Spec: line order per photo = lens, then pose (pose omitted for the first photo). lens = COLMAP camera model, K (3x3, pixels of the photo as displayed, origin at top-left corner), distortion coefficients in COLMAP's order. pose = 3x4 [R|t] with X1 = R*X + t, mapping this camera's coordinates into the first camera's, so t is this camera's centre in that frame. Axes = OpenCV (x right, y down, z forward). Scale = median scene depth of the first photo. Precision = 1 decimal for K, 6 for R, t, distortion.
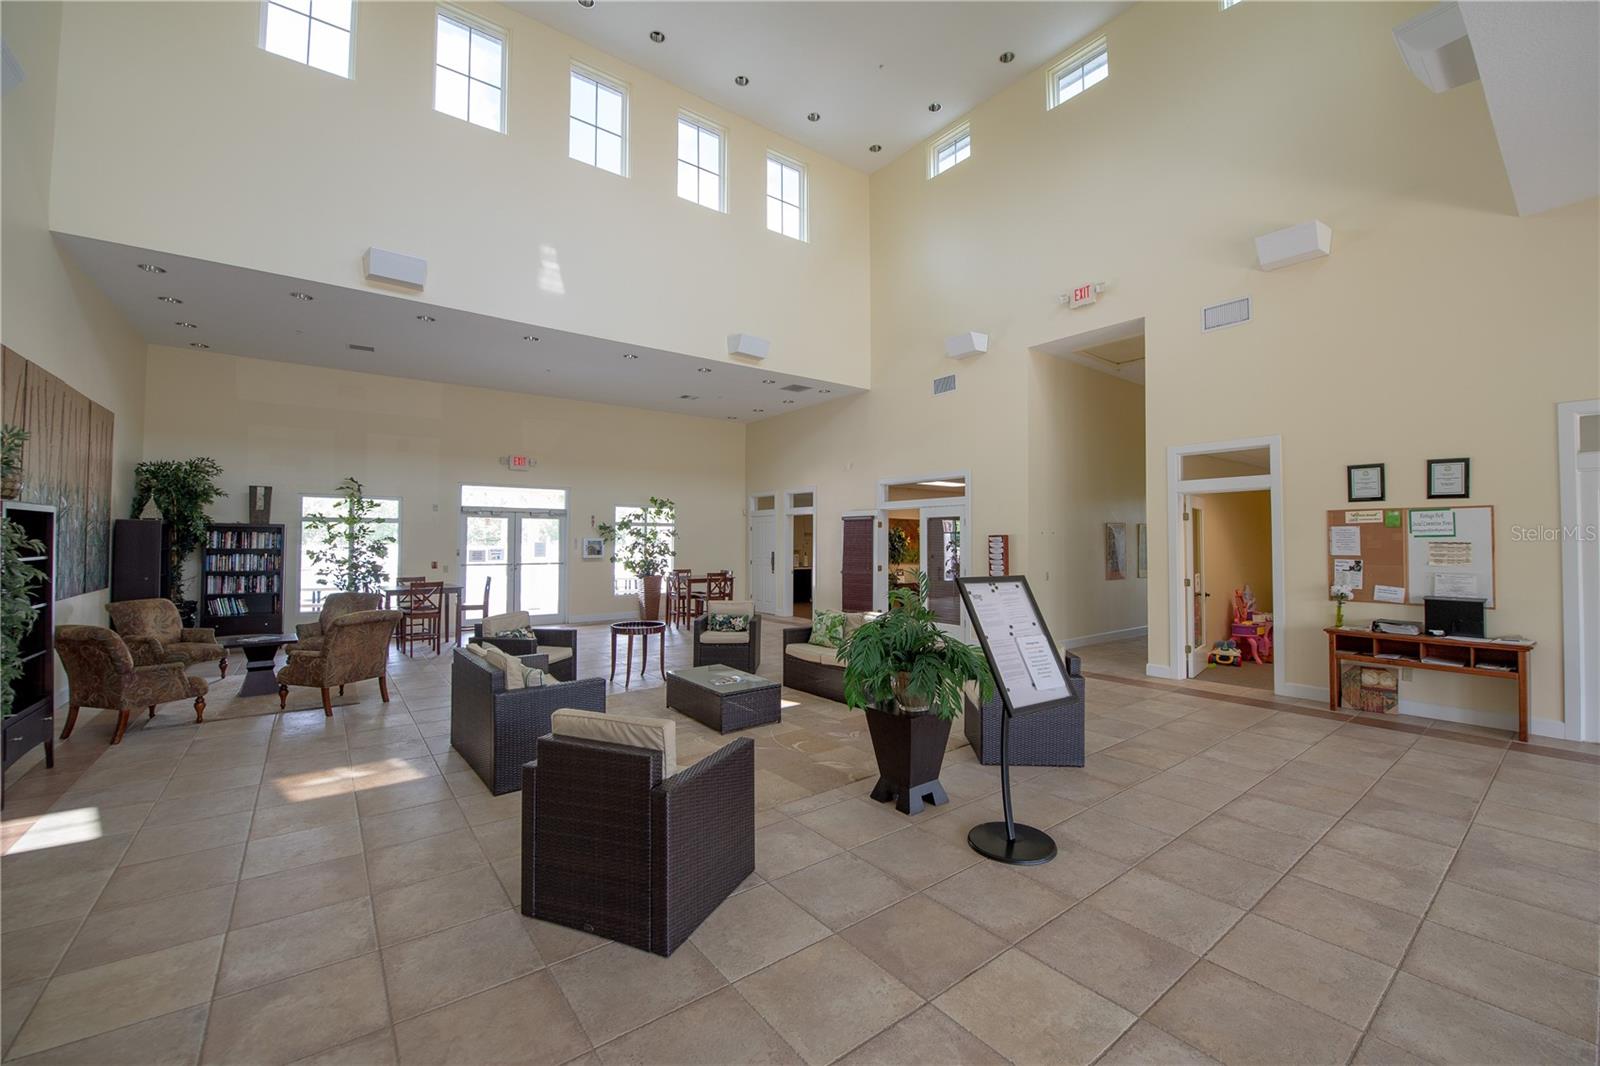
lens RADIAL K [[639.5, 0, 800.0], [0, 639.5, 533.0], [0, 0, 1]] dist [0.000995, -0.002853]
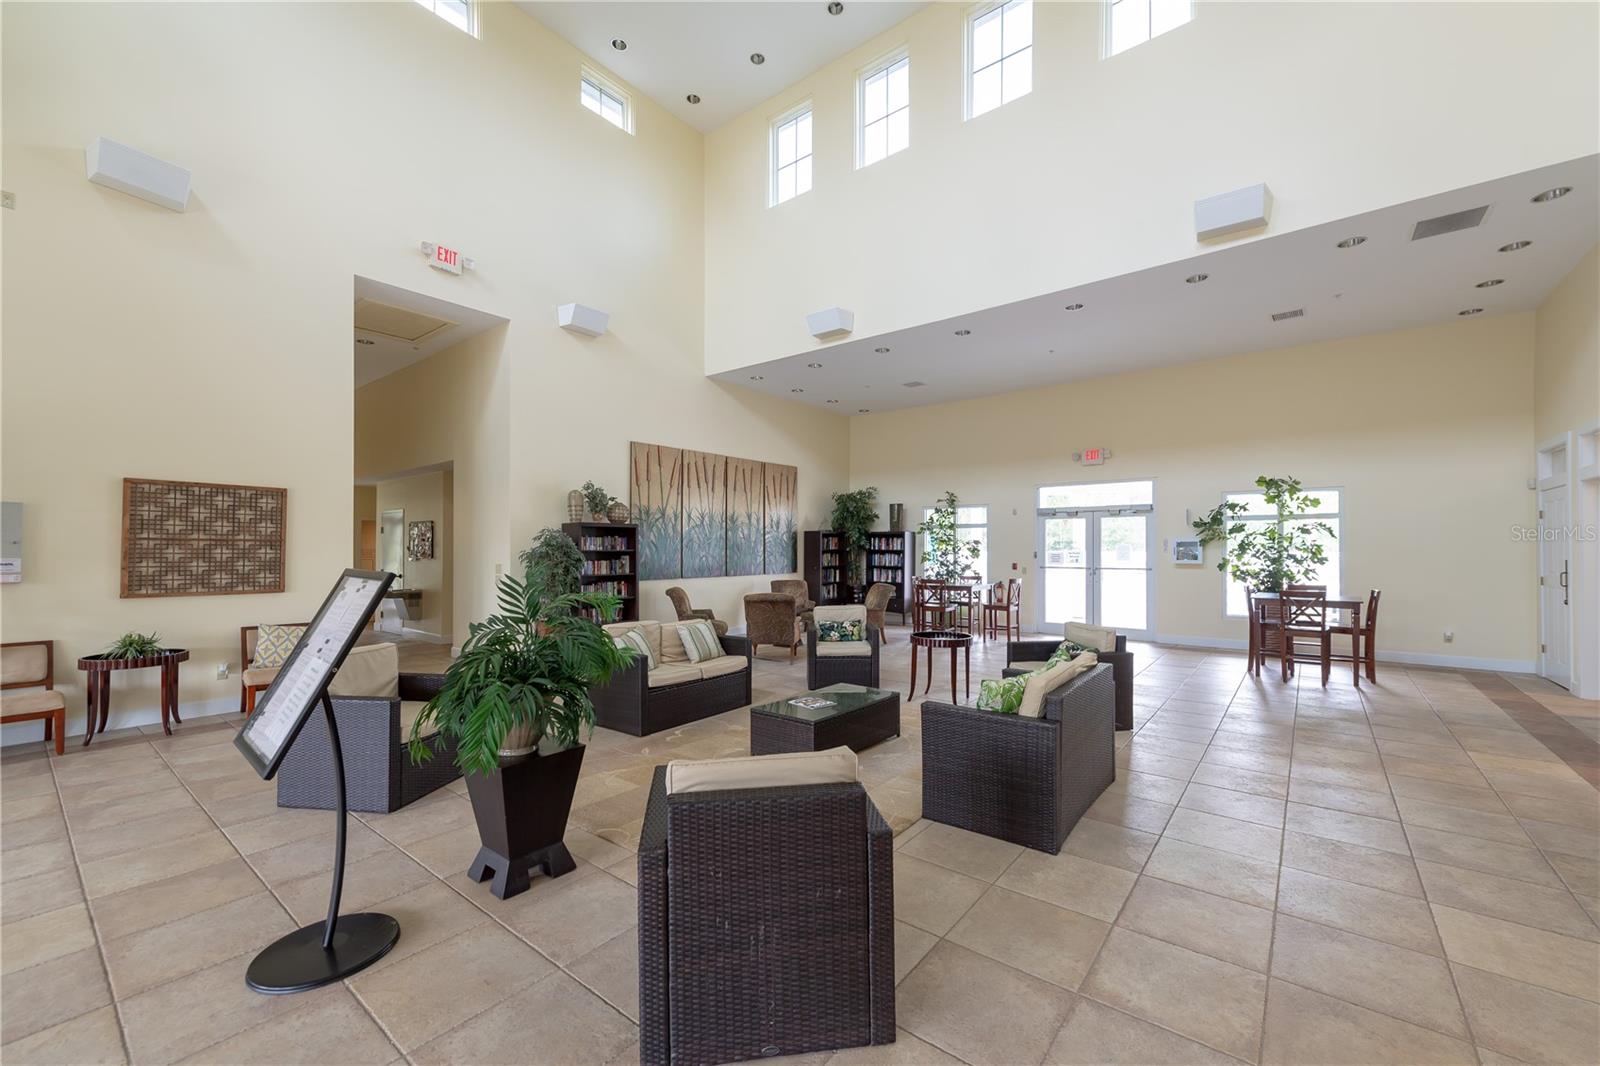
lens RADIAL K [[634.4, 0, 800.0], [0, 634.4, 533.0], [0, 0, 1]] dist [0.010552, -0.000243]
pose [[0.245587, -0.027095, -0.968996, 0.407322], [0.013031, 0.999611, -0.024649, 0.019234], [0.969287, -0.006574, 0.245845, 0.472985]]
